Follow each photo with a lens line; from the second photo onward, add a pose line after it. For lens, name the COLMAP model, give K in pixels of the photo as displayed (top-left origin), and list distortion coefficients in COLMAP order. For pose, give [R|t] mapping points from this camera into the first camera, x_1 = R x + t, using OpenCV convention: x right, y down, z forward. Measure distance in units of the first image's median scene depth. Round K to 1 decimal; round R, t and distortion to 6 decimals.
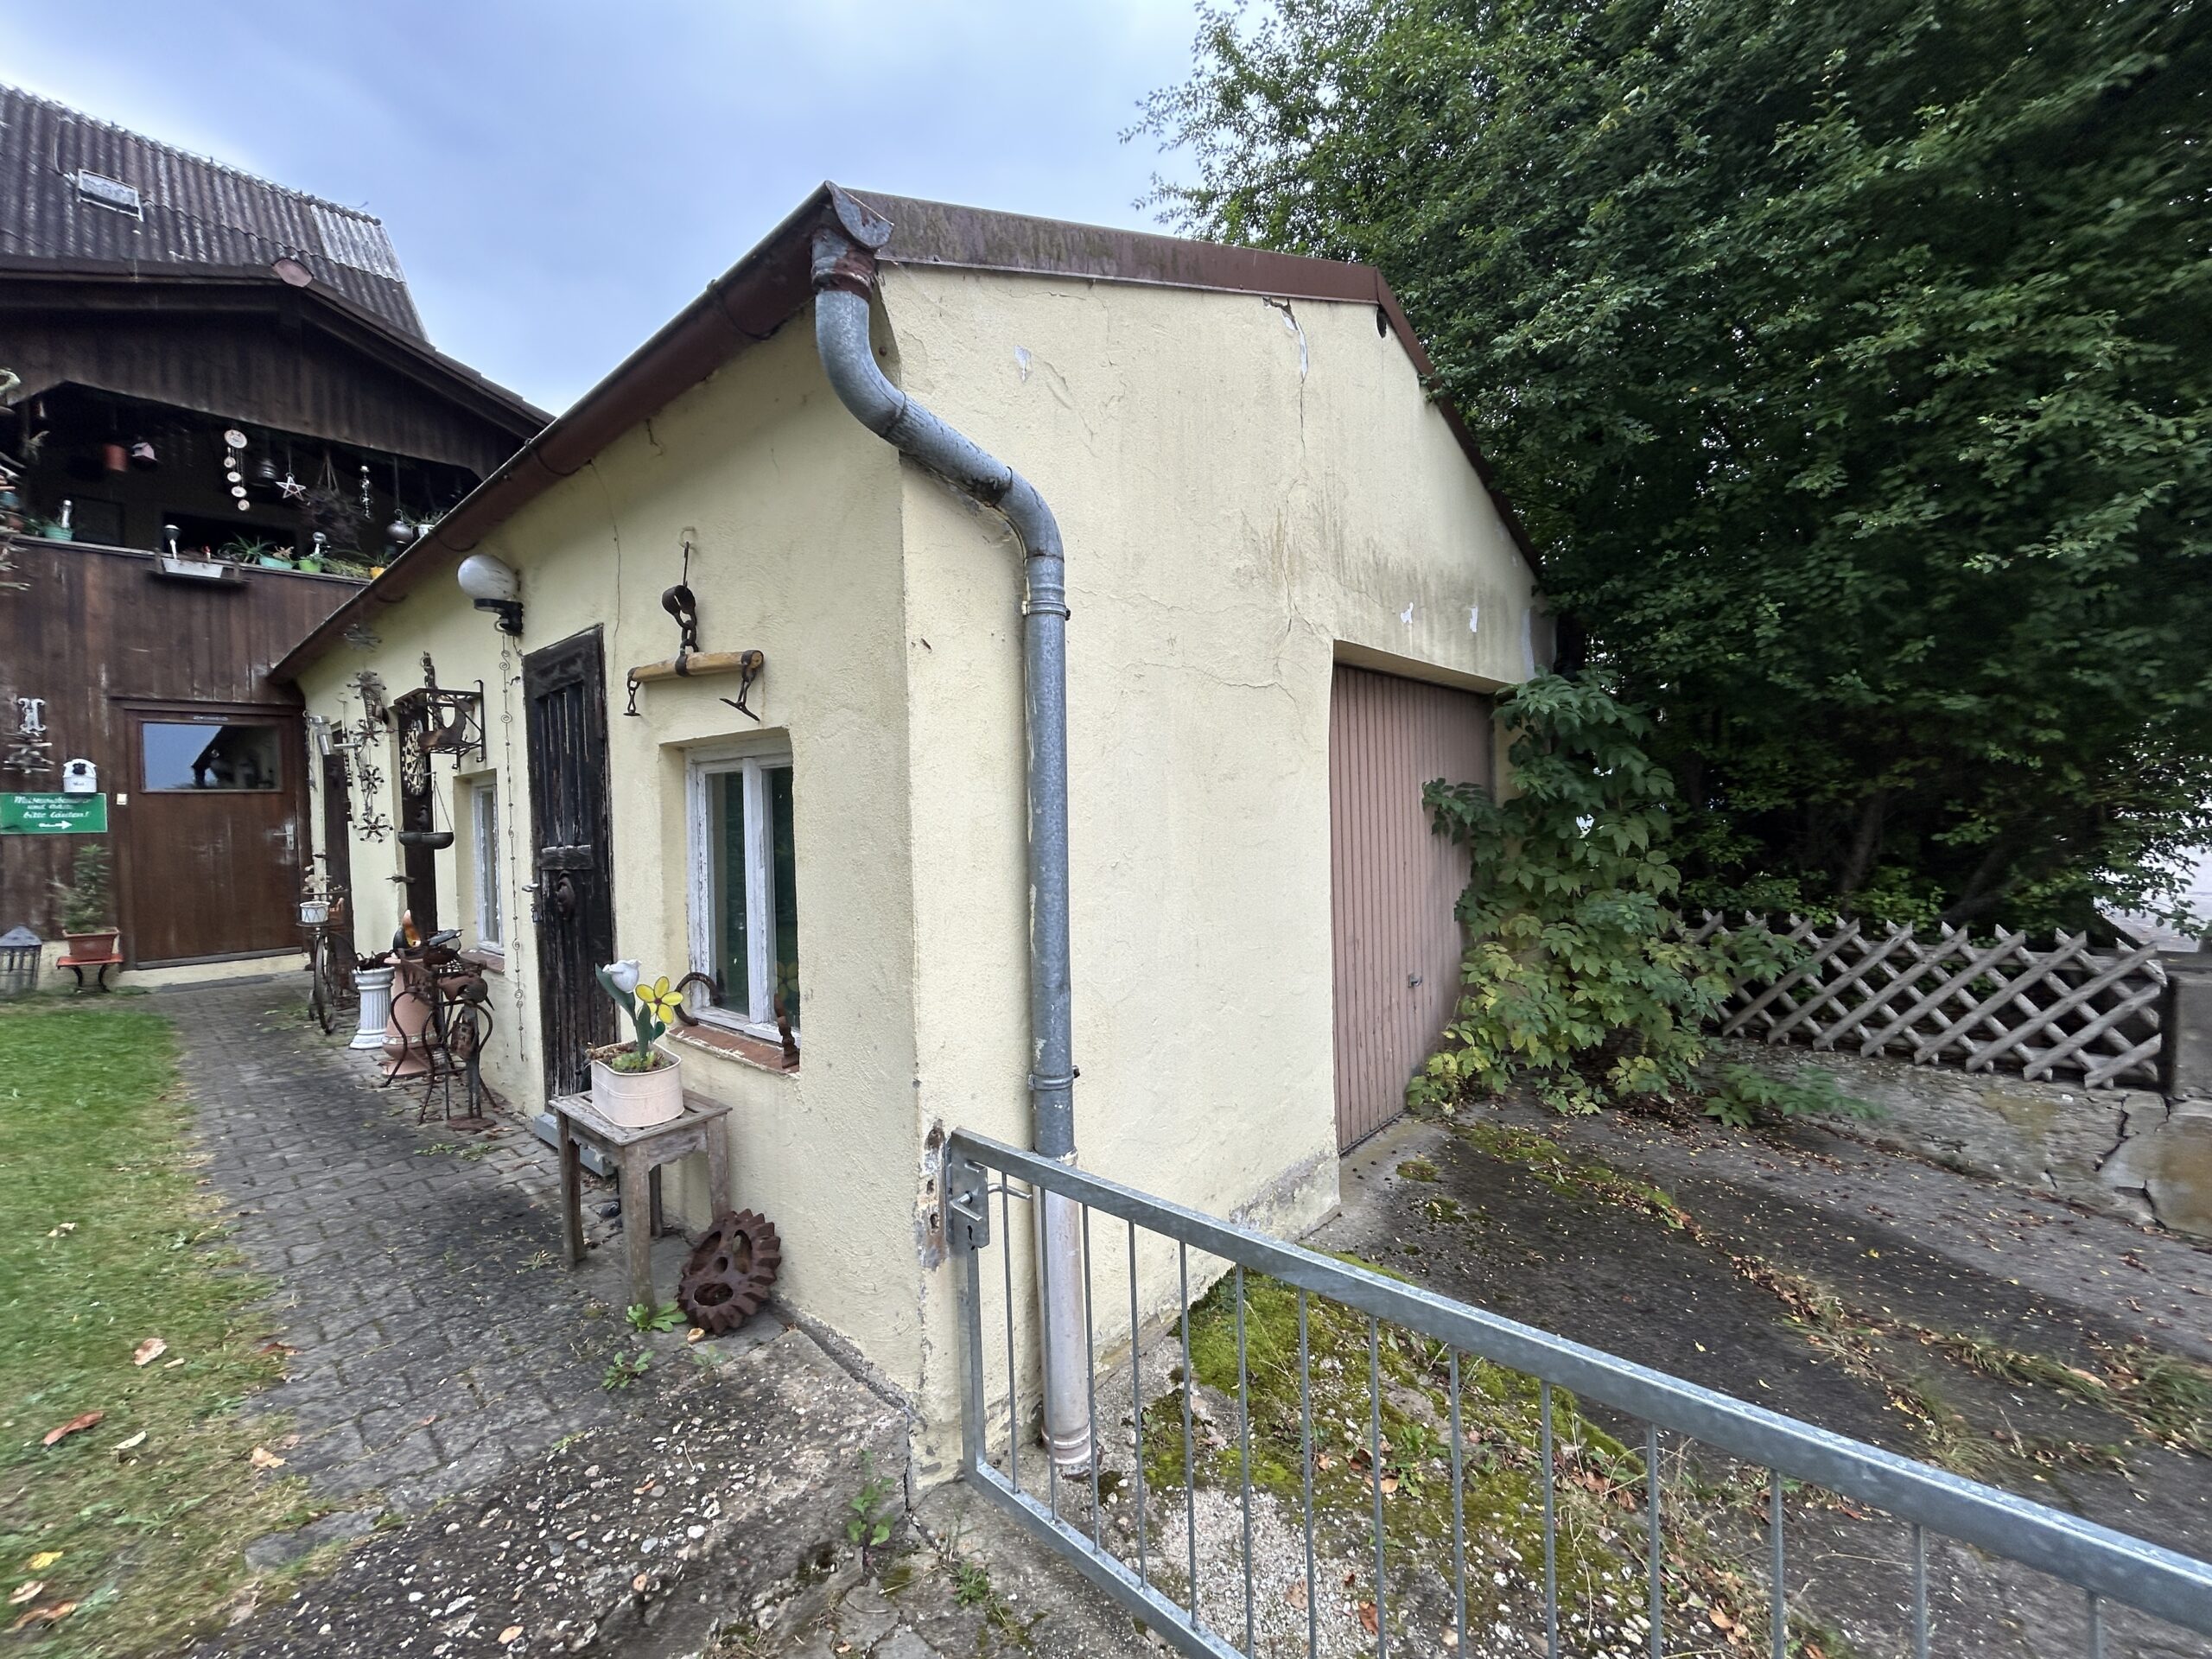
lens RADIAL K [[892.0, 0, 1097.6], [0, 892.0, 827.9], [0, 0, 1]] dist [0.000024, 0.000166]
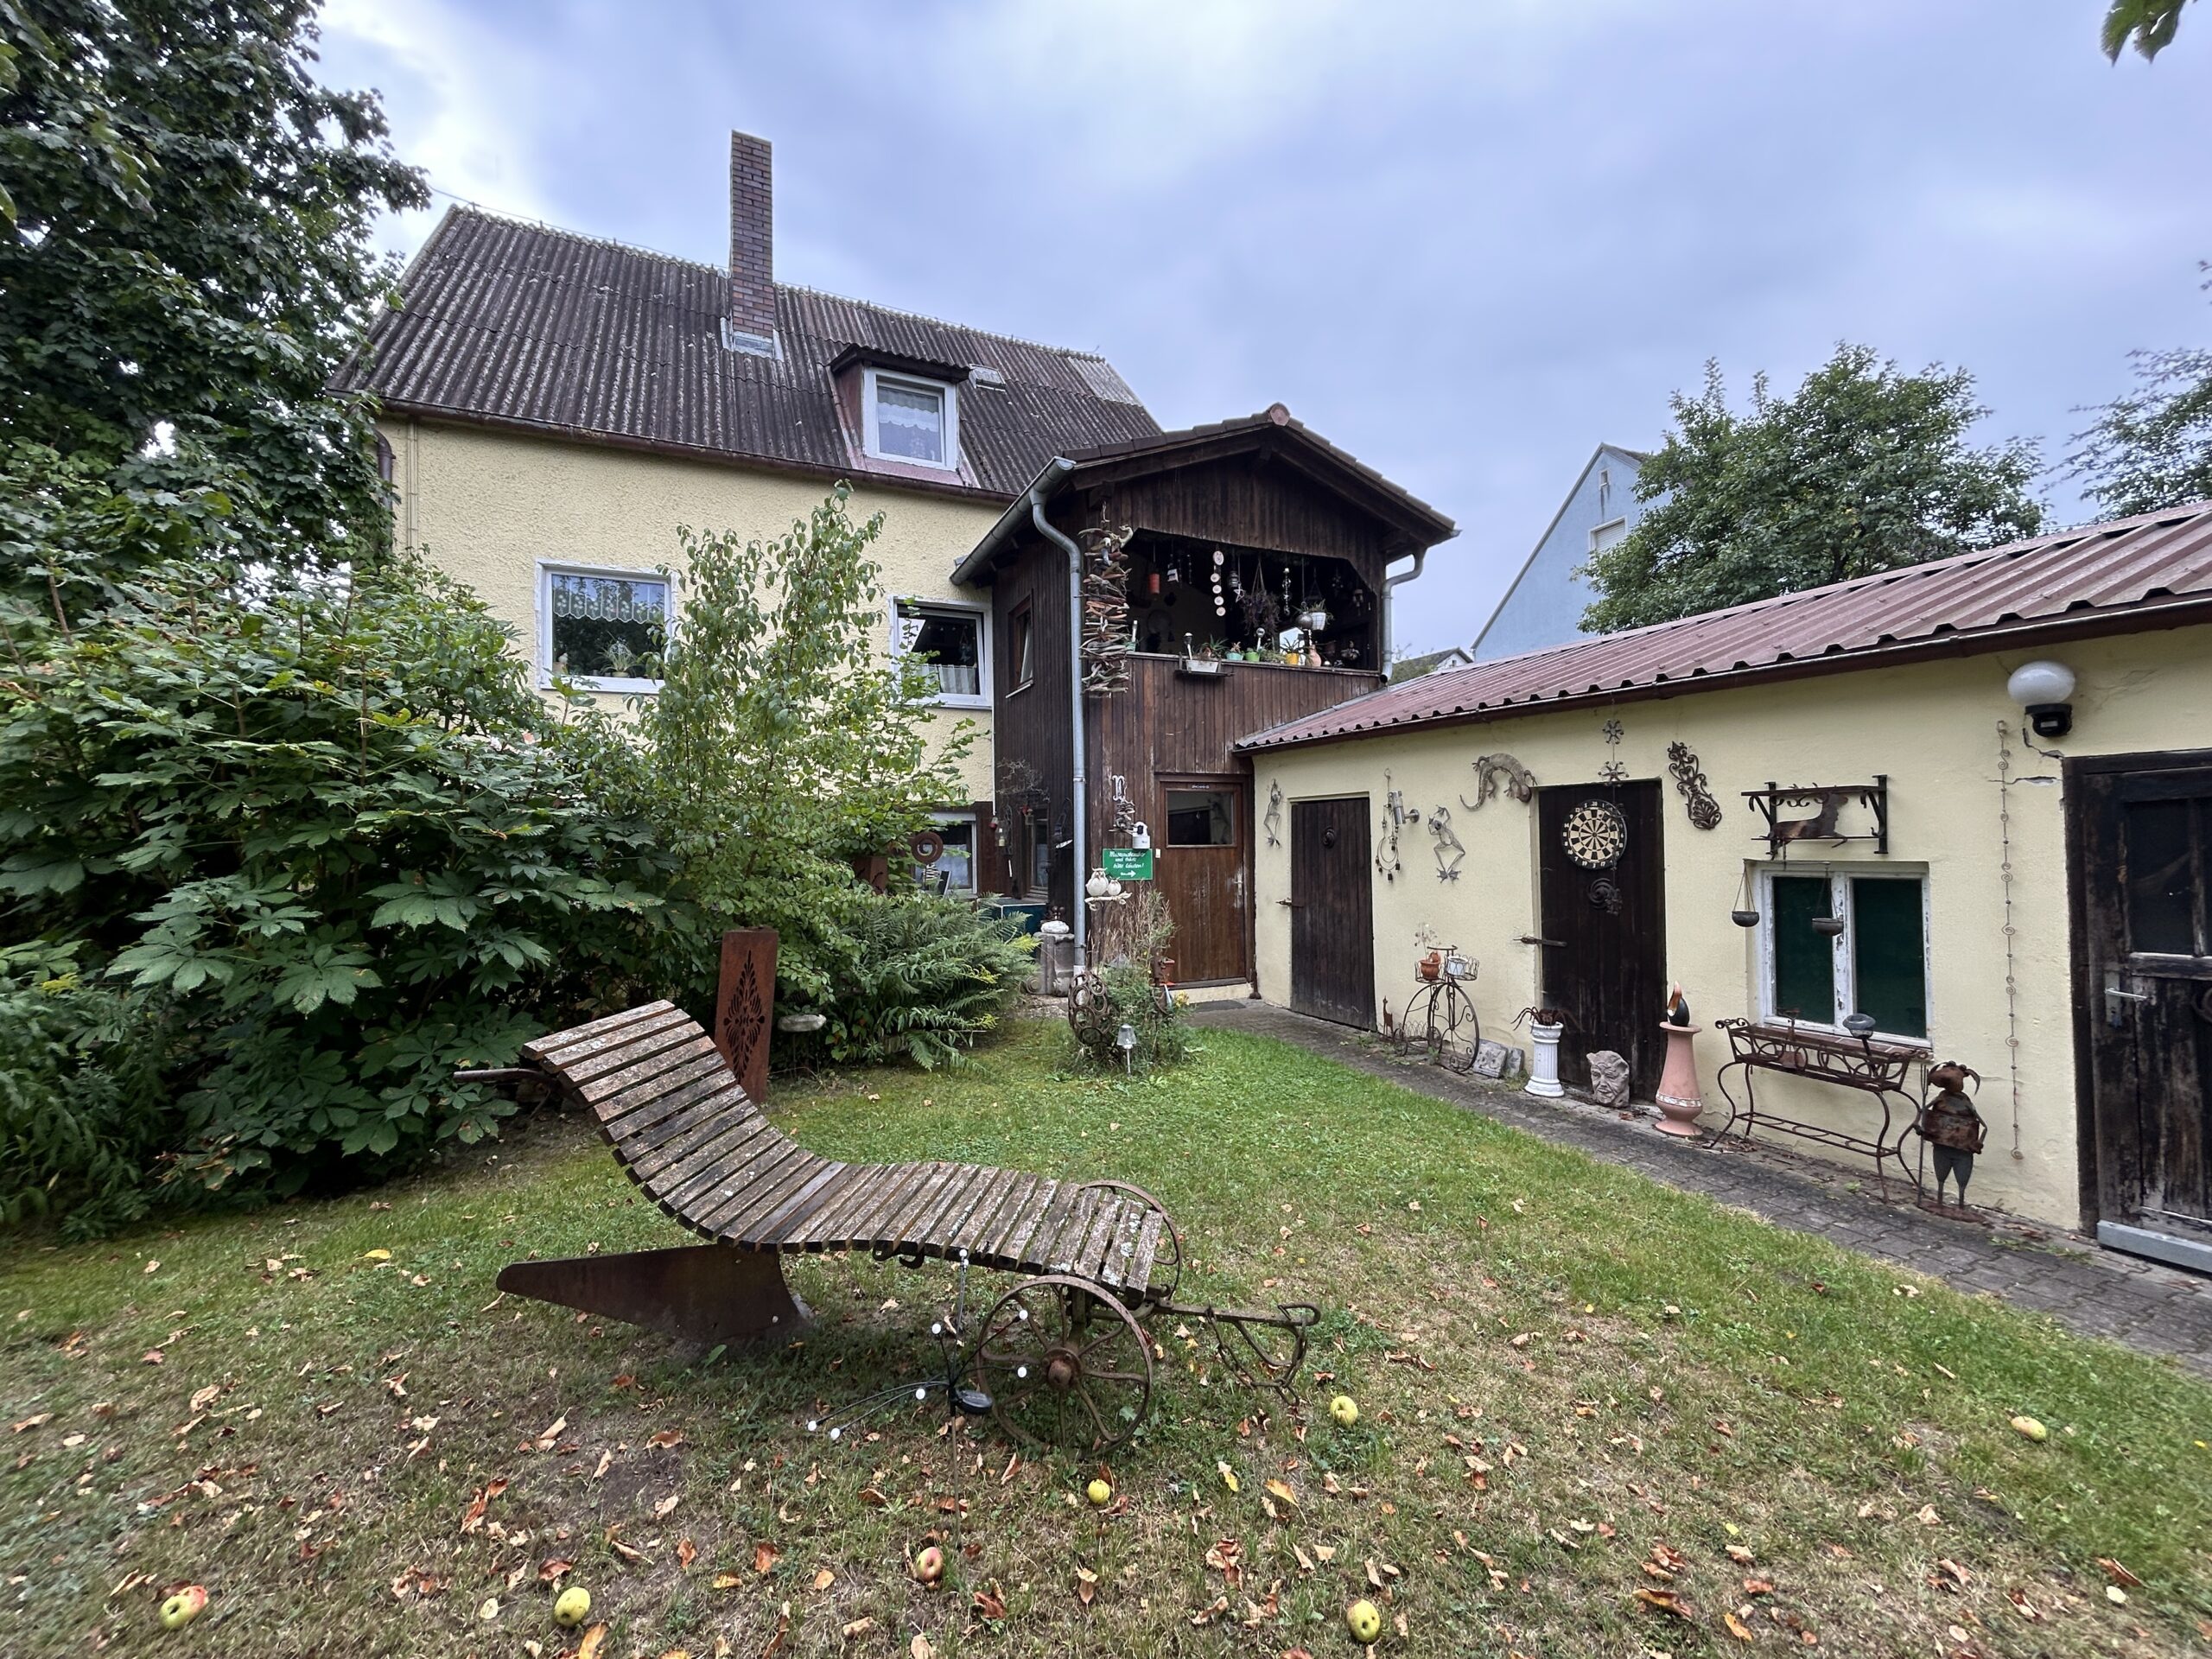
lens RADIAL K [[892.0, 0, 1104.7], [0, 892.0, 826.9], [0, 0, 1]] dist [0.000024, 0.000166]
pose [[0.921939, 0.011384, -0.387168, -1.912741], [-0.023395, 0.999380, -0.026322, -0.096663], [0.386628, 0.033325, 0.921633, -0.524217]]
